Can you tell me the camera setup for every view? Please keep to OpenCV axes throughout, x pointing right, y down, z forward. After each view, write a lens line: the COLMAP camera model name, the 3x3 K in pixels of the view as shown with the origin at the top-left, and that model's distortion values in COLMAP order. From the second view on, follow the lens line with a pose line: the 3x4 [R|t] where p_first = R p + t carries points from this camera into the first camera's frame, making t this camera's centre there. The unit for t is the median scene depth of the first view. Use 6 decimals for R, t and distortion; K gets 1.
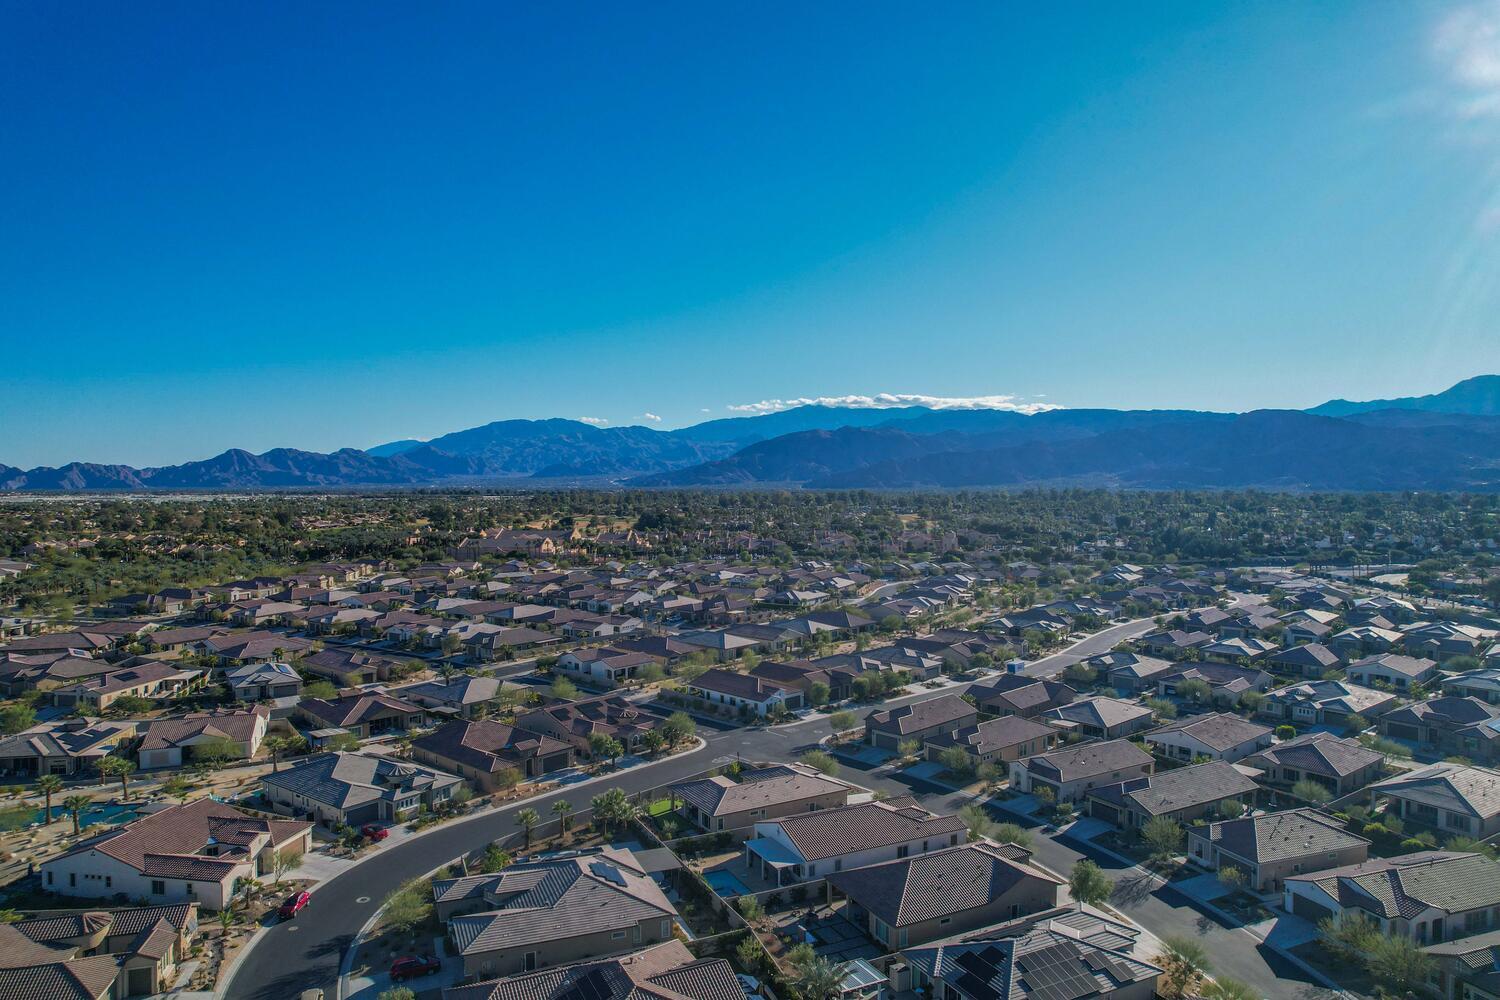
lens RADIAL K [[958.1, 0, 748.7], [0, 958.1, 499.2], [0, 0, 1]] dist [-0.074261, 0.069076]
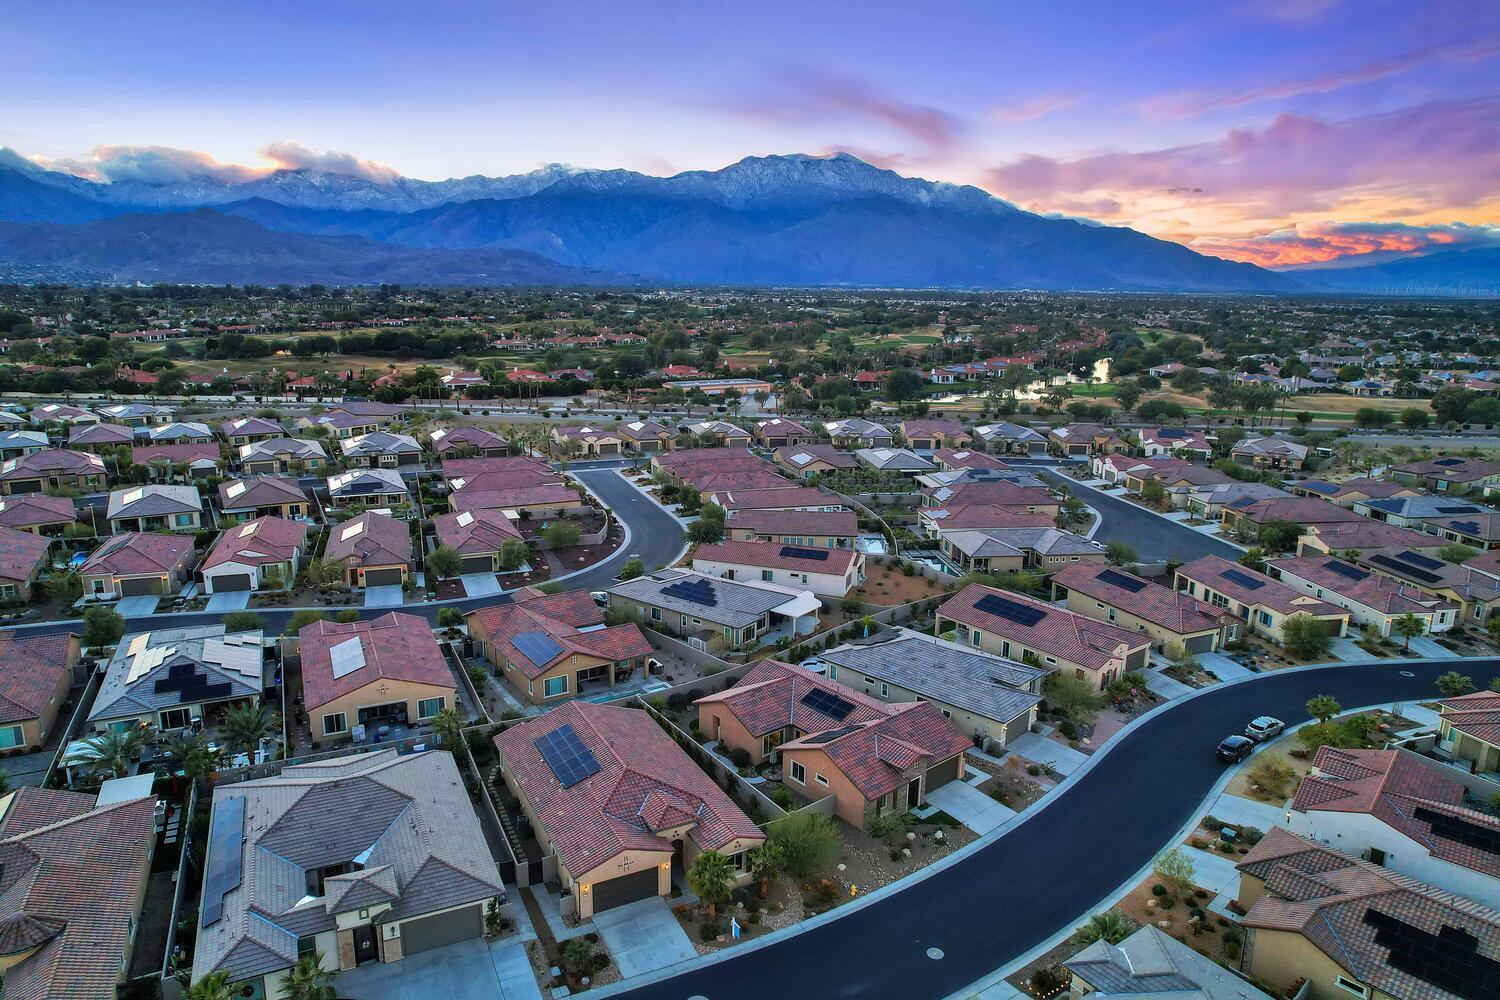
lens RADIAL K [[960.8, 0, 749.3], [0, 960.8, 504.2], [0, 0, 1]] dist [-0.078408, 0.072526]
pose [[0.001788, -0.224568, 0.974457, -0.197323], [0.005193, 0.974447, 0.224556, 0.014869], [-0.999985, 0.004658, 0.002908, 0.089459]]
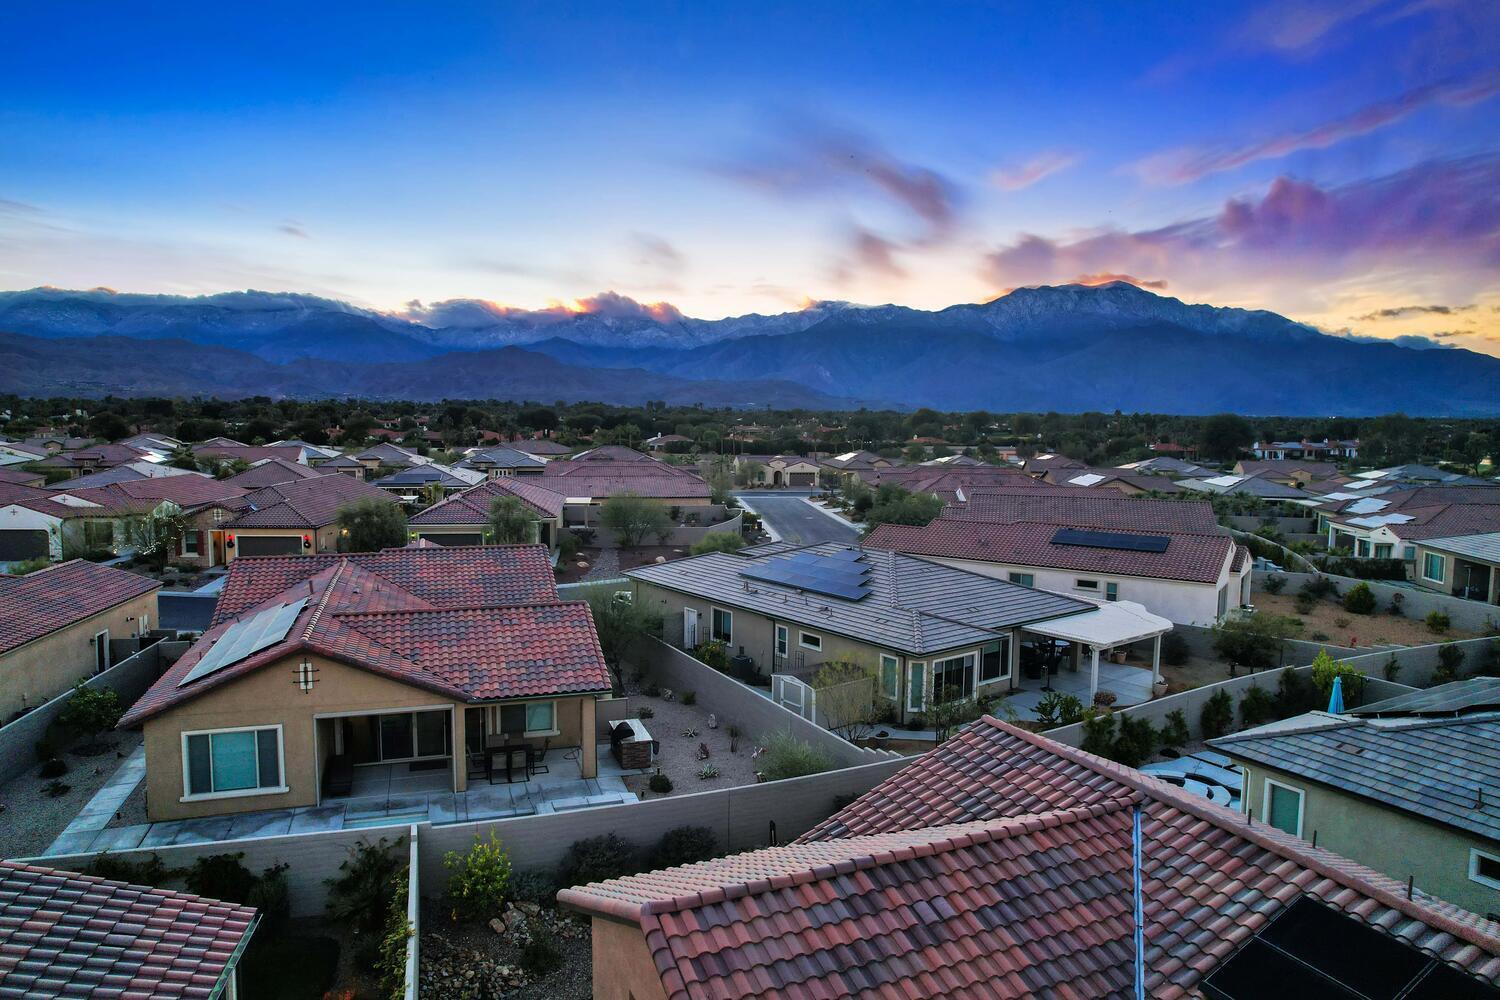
lens RADIAL K [[969.7, 0, 747.8], [0, 969.7, 504.7], [0, 0, 1]] dist [-0.069388, 0.063753]
pose [[0.270867, -0.087488, 0.958633, 0.018230], [0.009542, 0.996056, 0.088207, 0.109021], [-0.962569, -0.014745, 0.270634, 0.083393]]
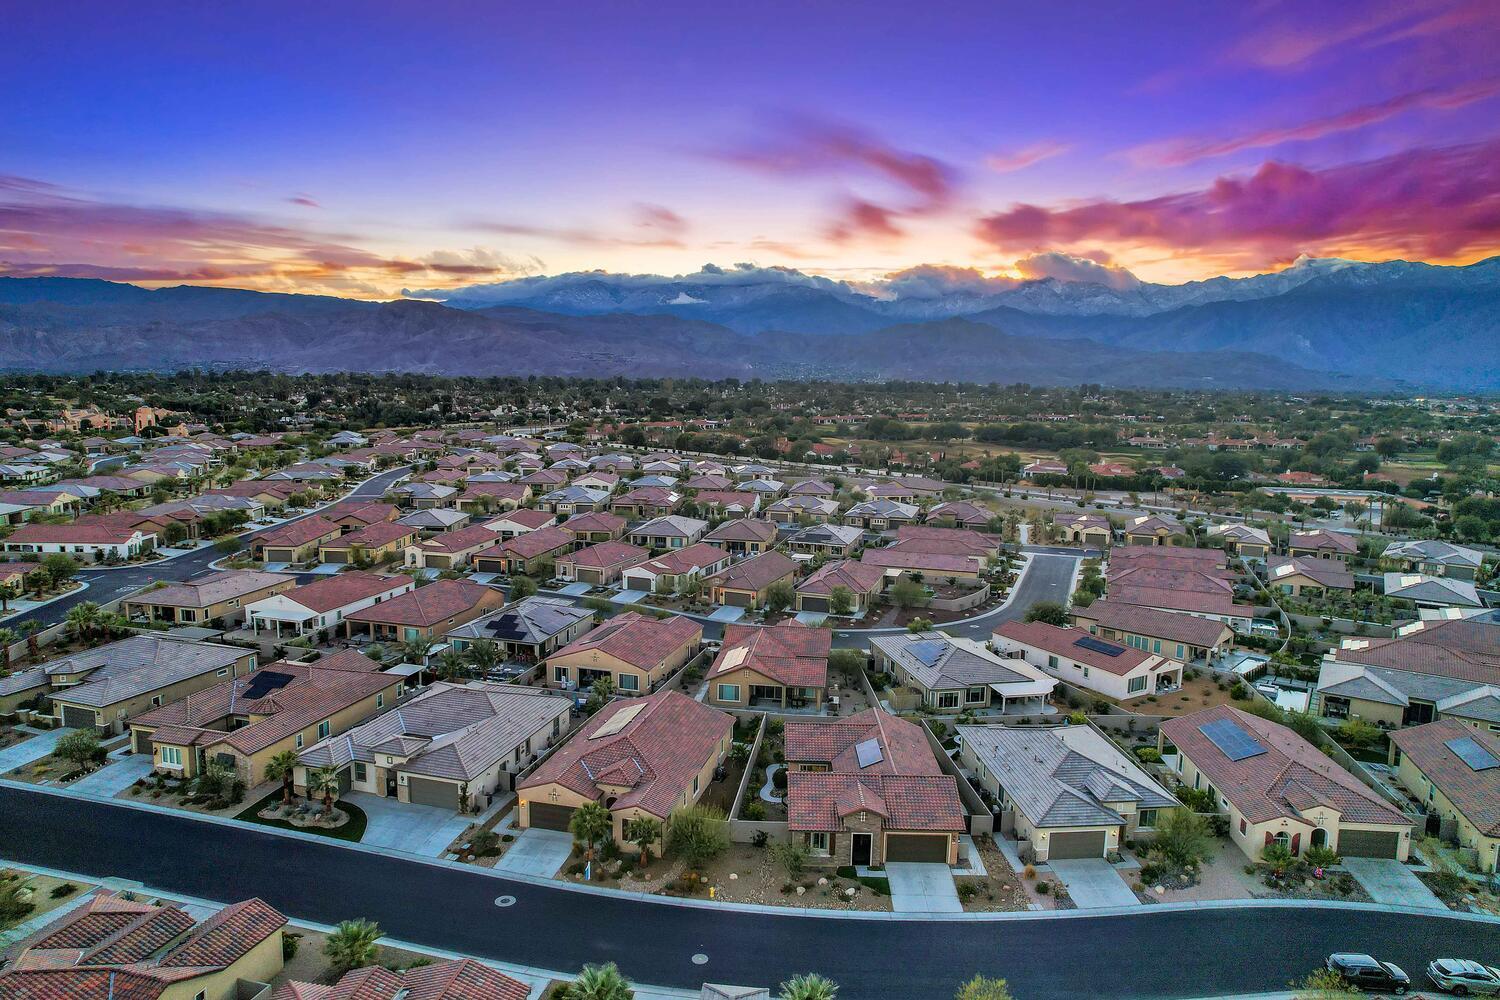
lens RADIAL K [[960.8, 0, 749.3], [0, 960.8, 504.2], [0, 0, 1]] dist [-0.078408, 0.072526]
pose [[0.662246, -0.088076, 0.744092, -0.162724], [-0.003905, 0.992648, 0.120972, 0.028776], [-0.749276, -0.083019, 0.657034, -0.078081]]
